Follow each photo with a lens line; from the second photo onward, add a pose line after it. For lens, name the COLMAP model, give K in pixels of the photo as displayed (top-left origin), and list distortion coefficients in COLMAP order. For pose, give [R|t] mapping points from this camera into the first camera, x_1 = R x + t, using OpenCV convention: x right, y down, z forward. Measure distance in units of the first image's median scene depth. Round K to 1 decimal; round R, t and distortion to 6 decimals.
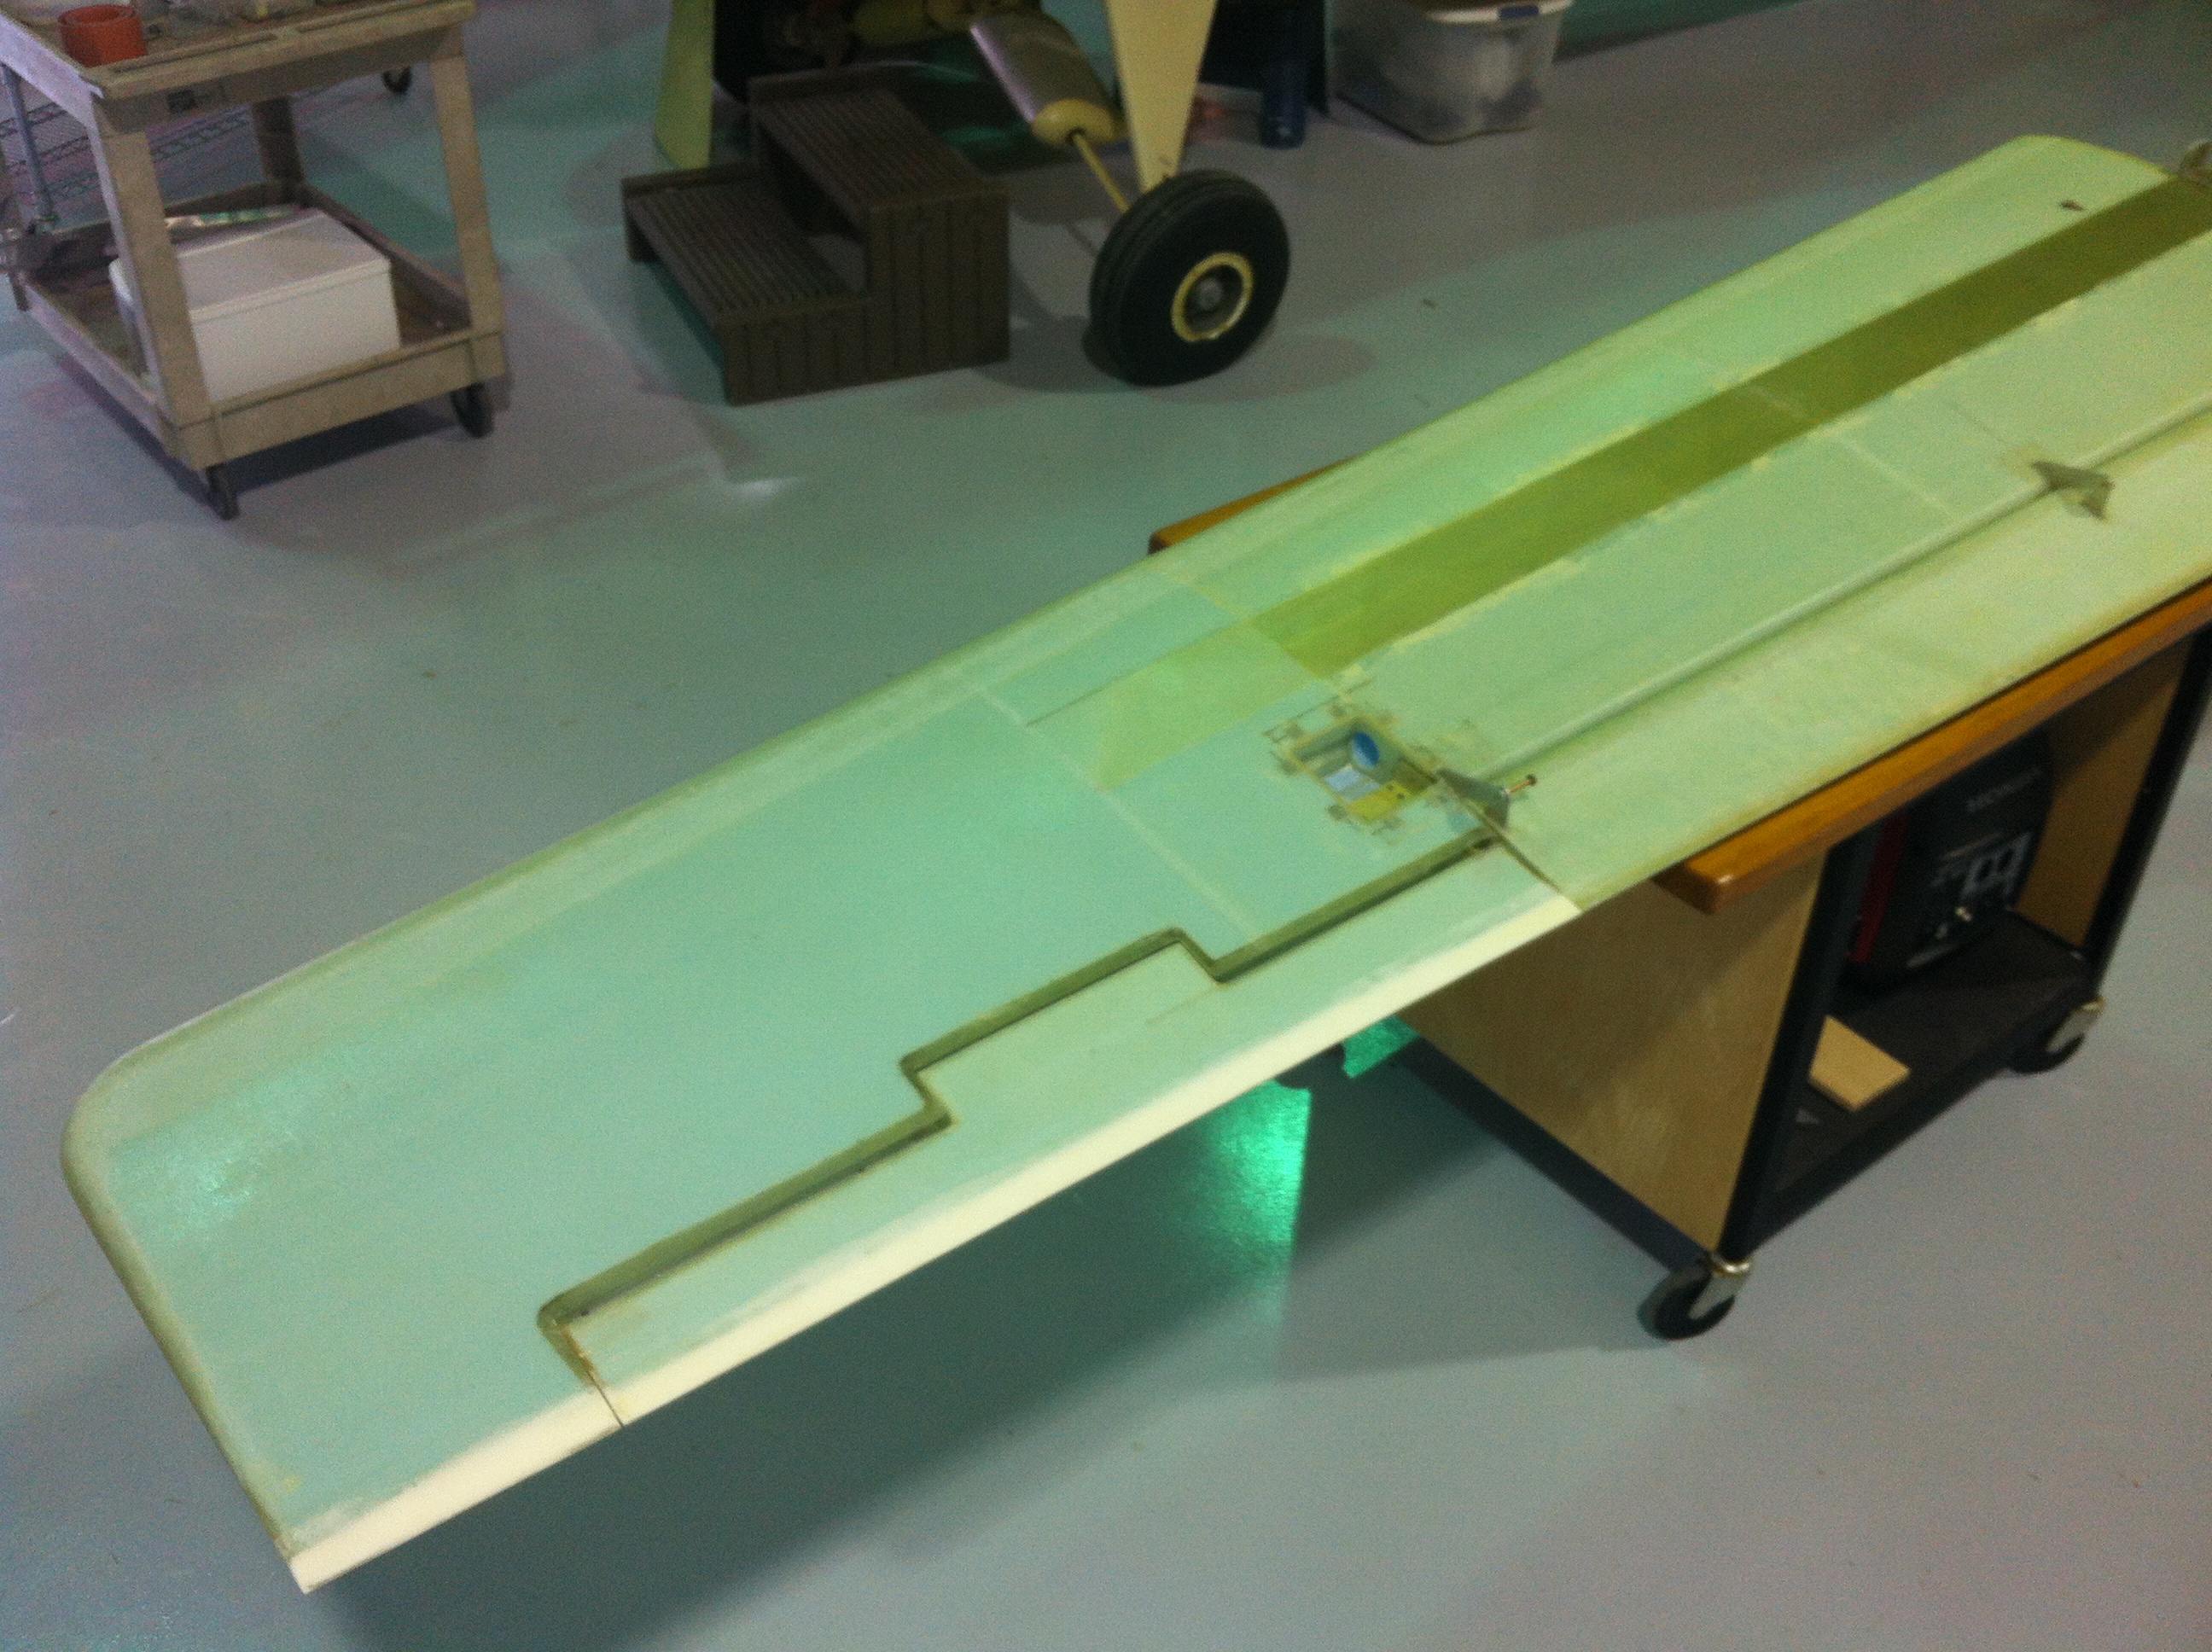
lens RADIAL K [[2237.2, 0, 1106.0], [0, 2237.2, 826.0], [0, 0, 1]] dist [-0.131030, 0.004659]
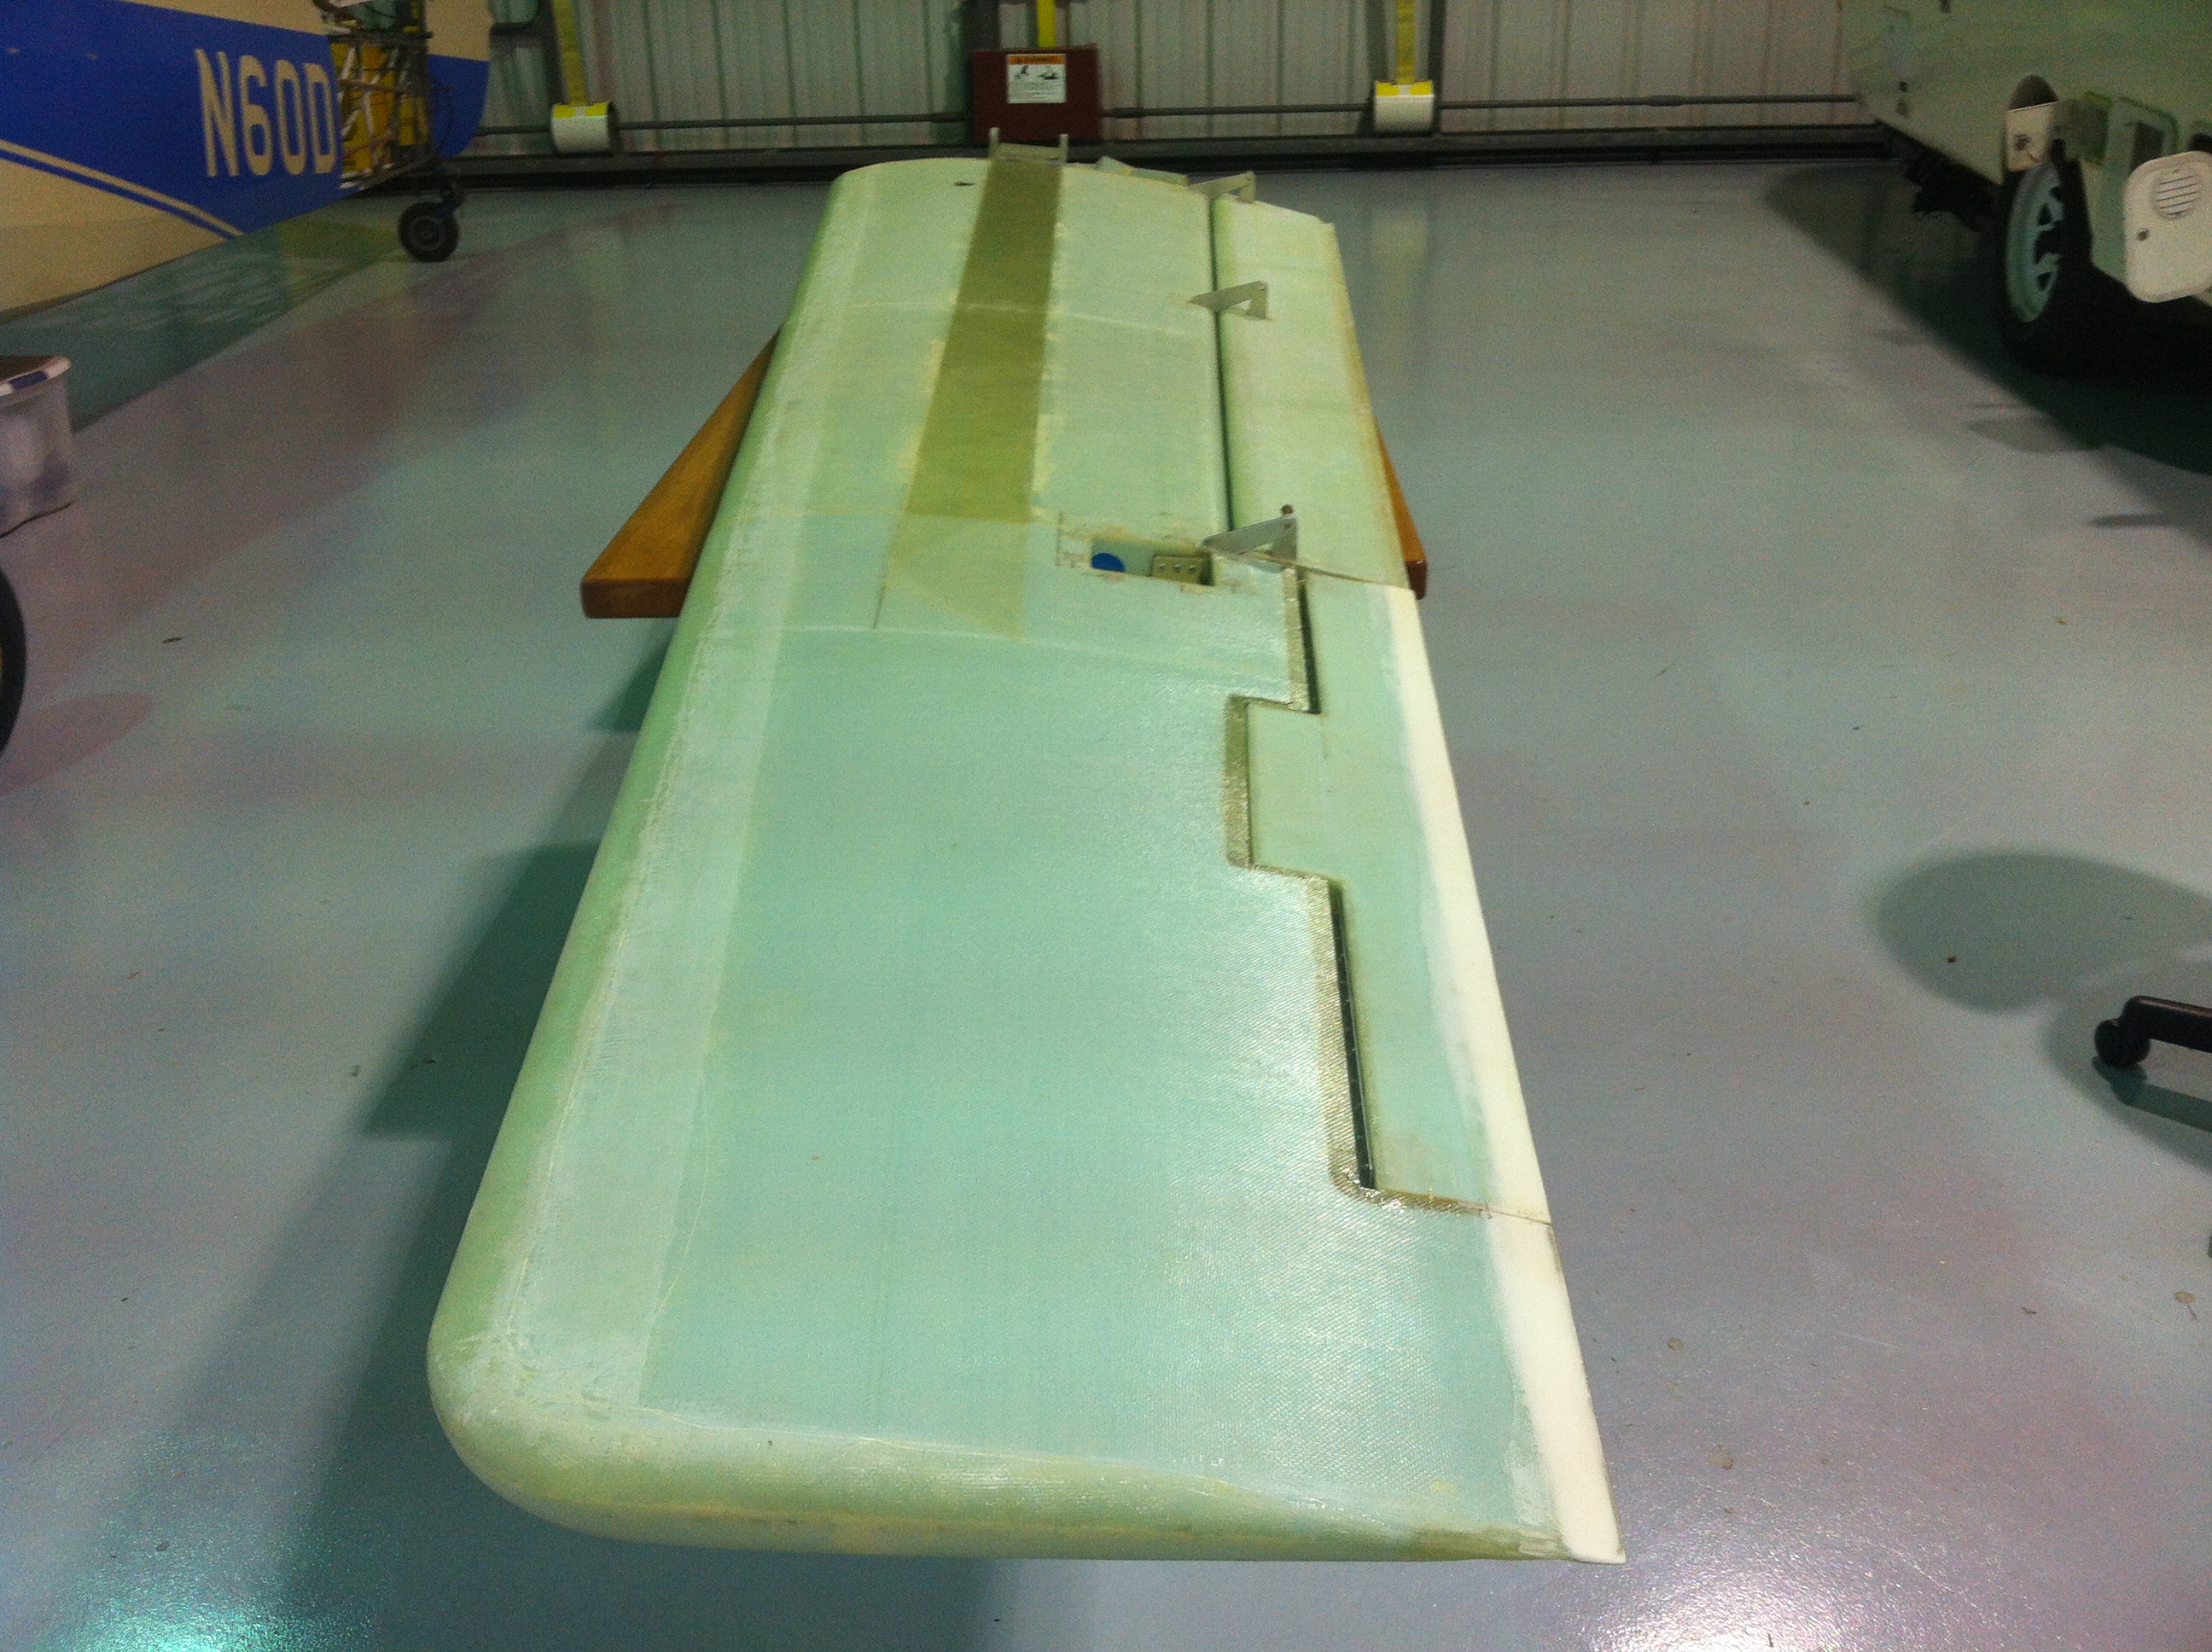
lens RADIAL K [[2237.2, 0, 1106.0], [0, 2237.2, 826.0], [0, 0, 1]] dist [-0.131030, 0.004659]
pose [[0.630561, -0.347164, 0.694169, -0.549969], [0.494985, 0.868769, -0.015145, 0.069452], [-0.597815, 0.353153, 0.719653, 0.368365]]
